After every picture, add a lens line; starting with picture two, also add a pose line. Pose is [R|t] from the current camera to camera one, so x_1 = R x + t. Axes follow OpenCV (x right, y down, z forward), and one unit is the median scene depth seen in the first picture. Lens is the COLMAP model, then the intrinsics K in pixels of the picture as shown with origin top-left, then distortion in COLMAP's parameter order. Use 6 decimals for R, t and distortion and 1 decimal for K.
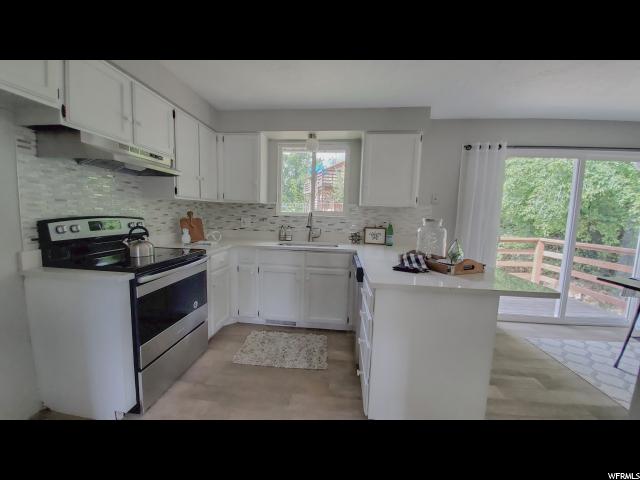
lens RADIAL K [[256.6, 0, 318.7], [0, 256.6, 240.1], [0, 0, 1]] dist [-0.001584, -0.001826]
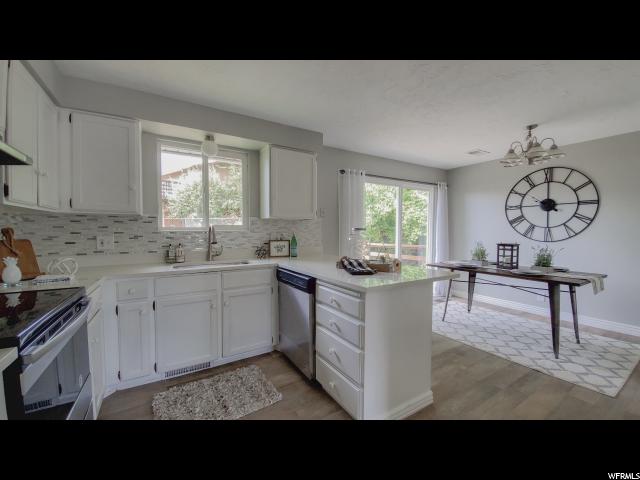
lens RADIAL K [[256.6, 0, 320.8], [0, 256.6, 237.6], [0, 0, 1]] dist [-0.001584, -0.001826]
pose [[0.789103, -0.043925, 0.612688, -0.267161], [0.085770, 0.995548, -0.039093, -0.006387], [-0.608243, 0.083398, 0.789358, 0.113769]]
